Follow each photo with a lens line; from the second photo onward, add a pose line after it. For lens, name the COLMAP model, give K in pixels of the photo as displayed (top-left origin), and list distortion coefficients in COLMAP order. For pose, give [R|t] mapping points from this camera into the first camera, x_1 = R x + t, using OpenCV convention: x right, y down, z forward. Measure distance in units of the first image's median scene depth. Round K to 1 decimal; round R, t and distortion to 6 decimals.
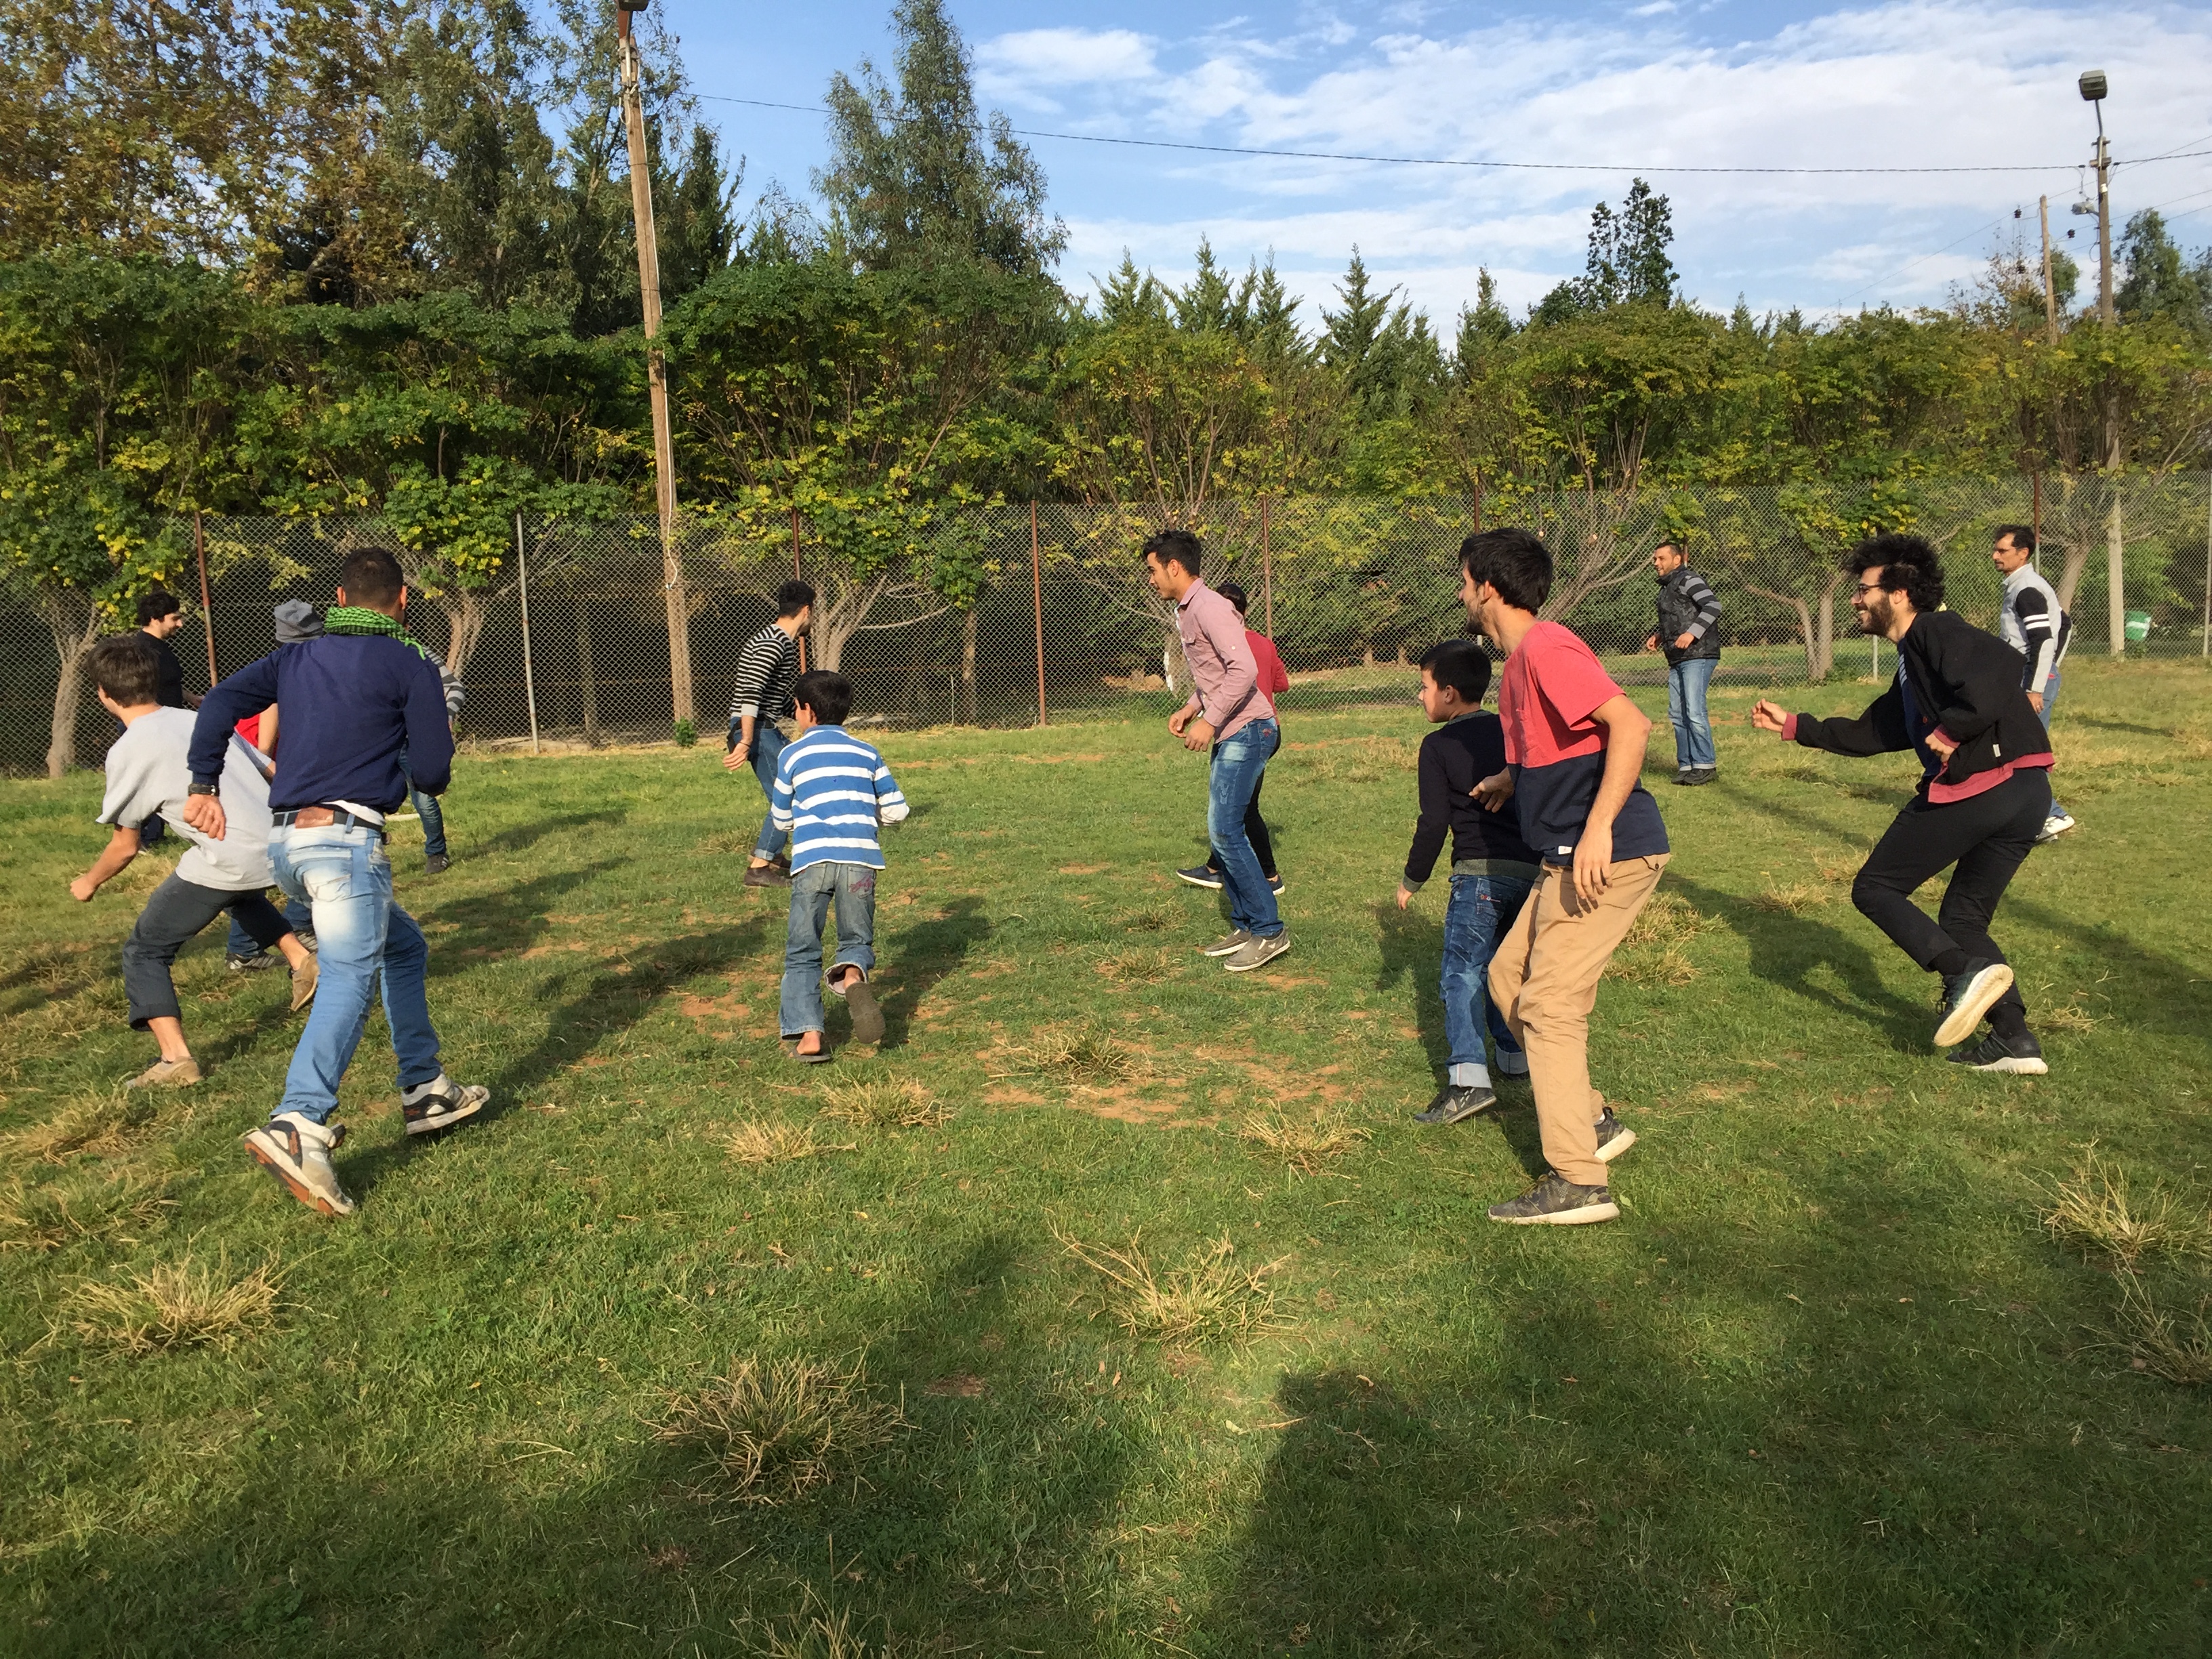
lens RADIAL K [[1842.7, 0, 1106.0], [0, 1842.7, 829.5], [0, 0, 1]] dist [0.007466, -0.082931]
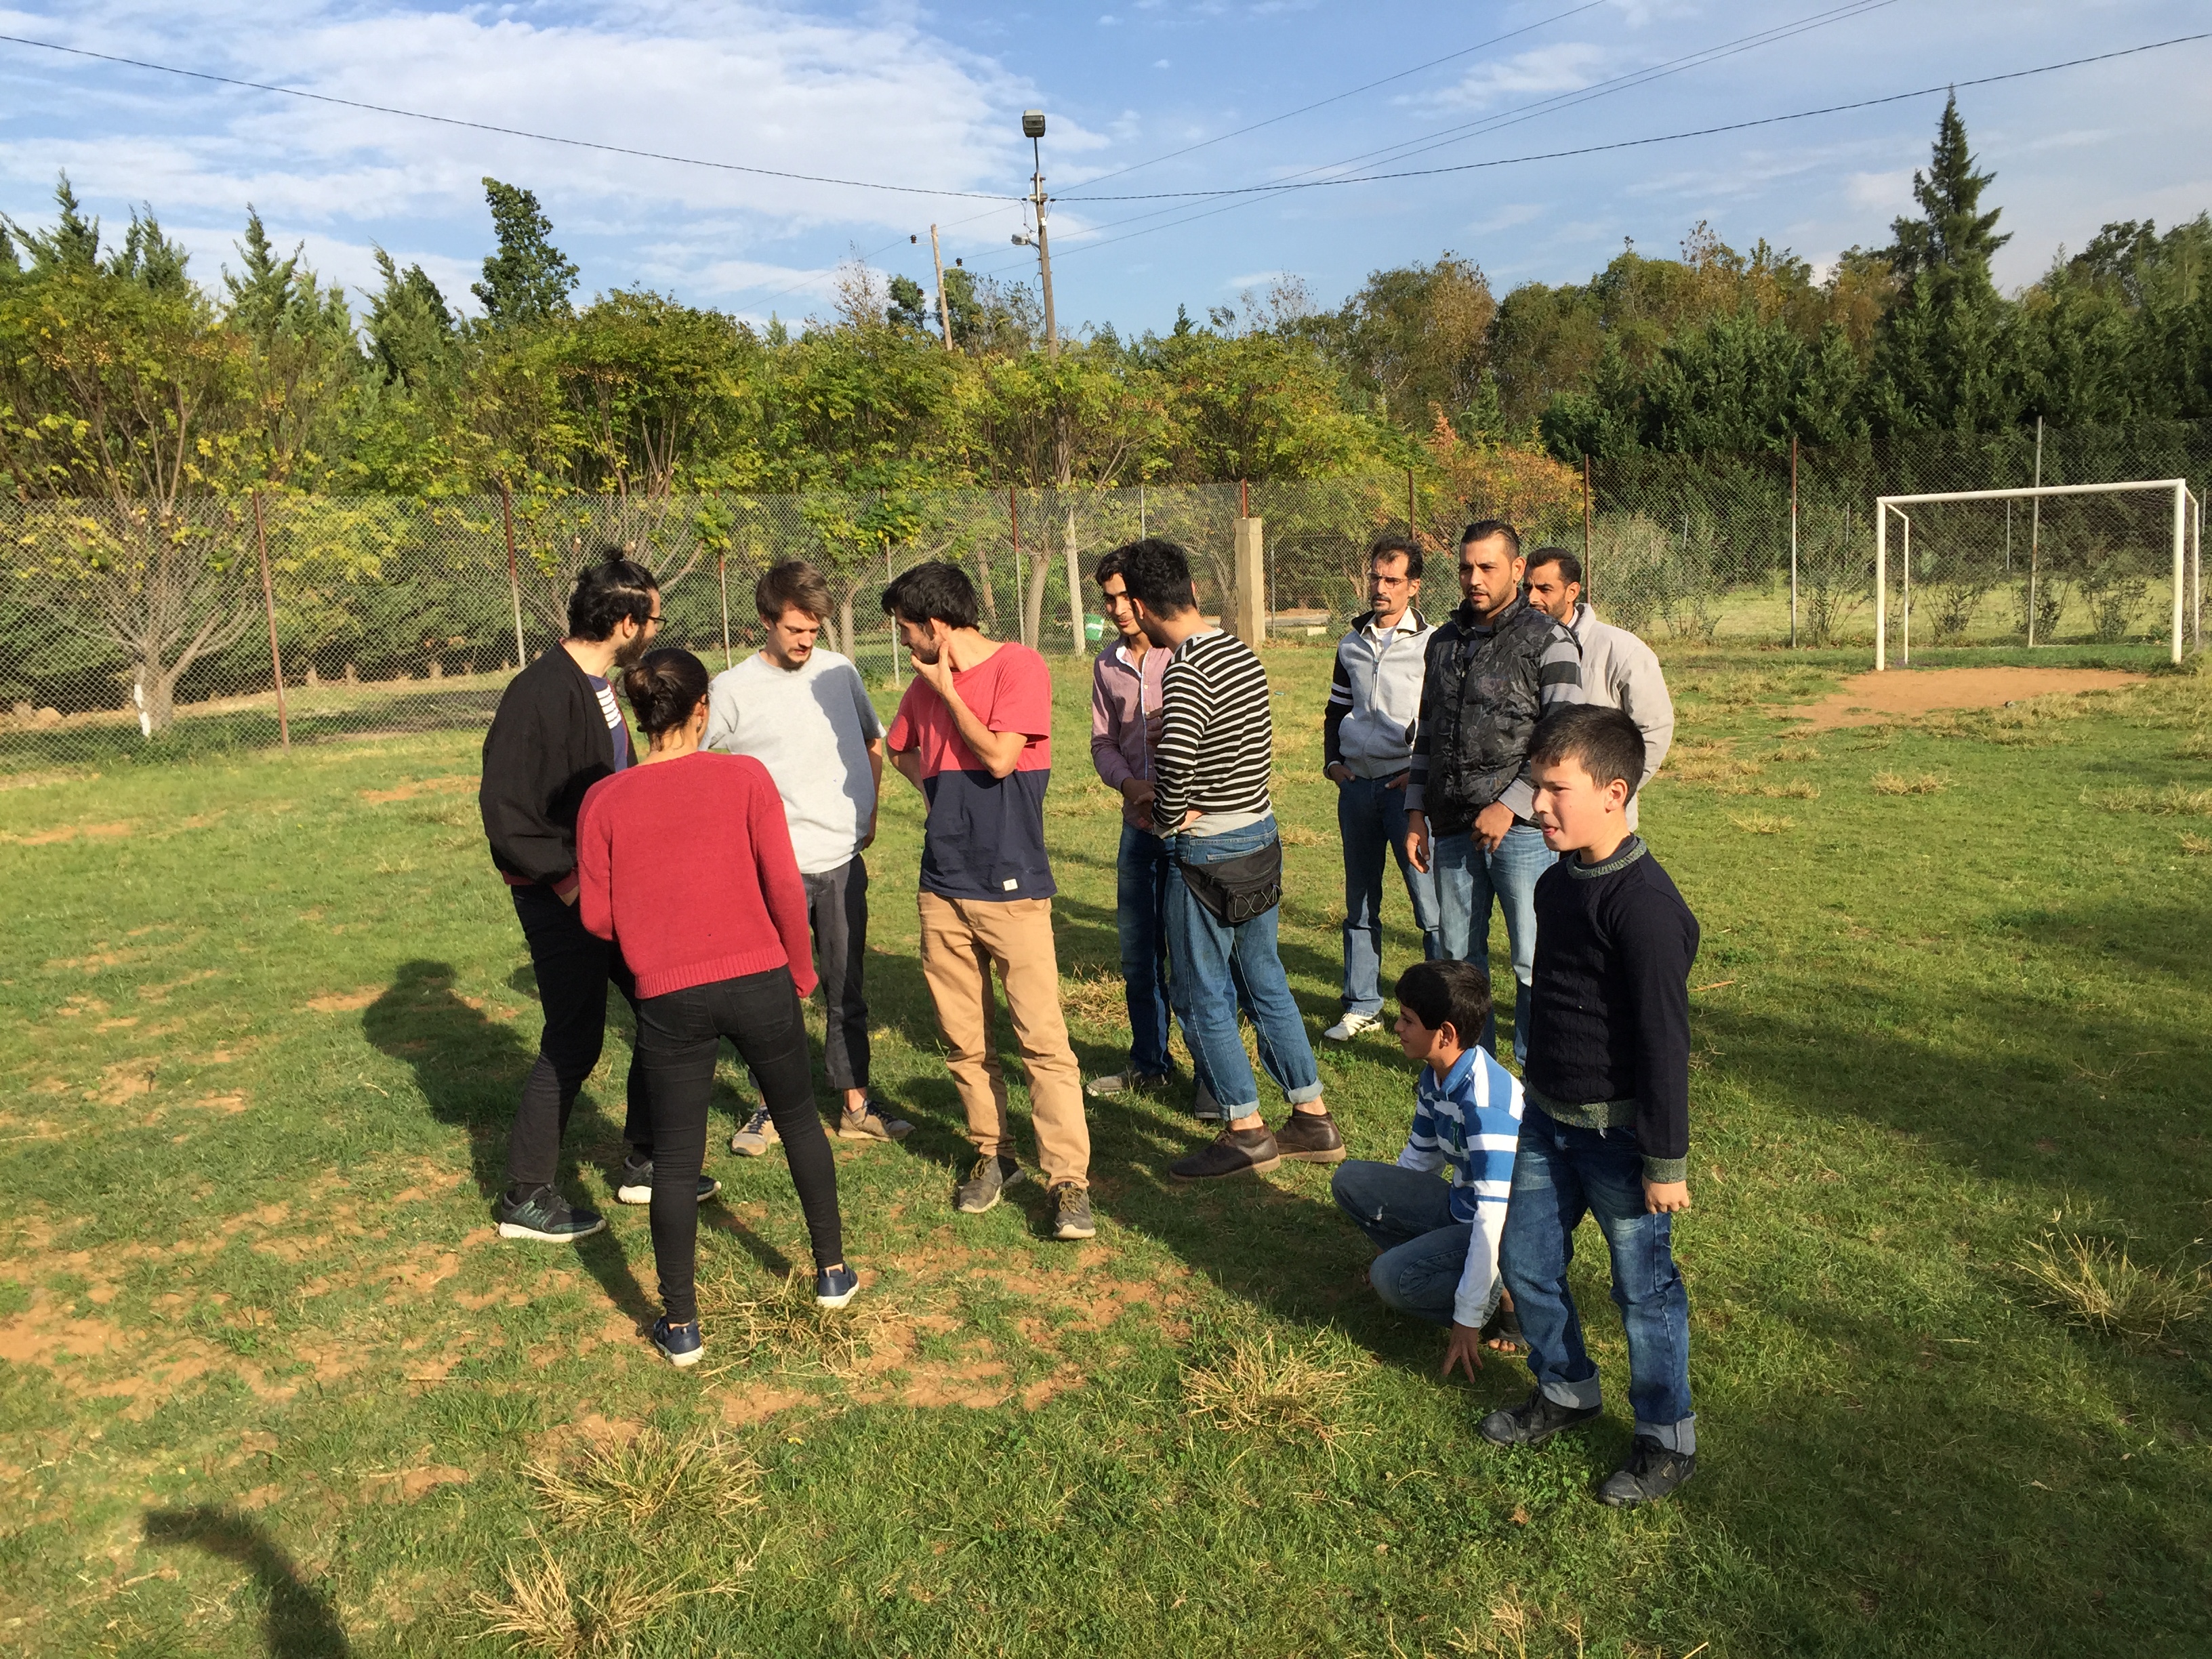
lens RADIAL K [[1842.7, 0, 1106.0], [0, 1842.7, 829.5], [0, 0, 1]] dist [0.007466, -0.082931]
pose [[0.805233, -0.081704, 0.587302, -0.098345], [0.079166, 0.996408, 0.030075, -0.023637], [-0.587650, 0.022277, 0.808809, 0.105204]]
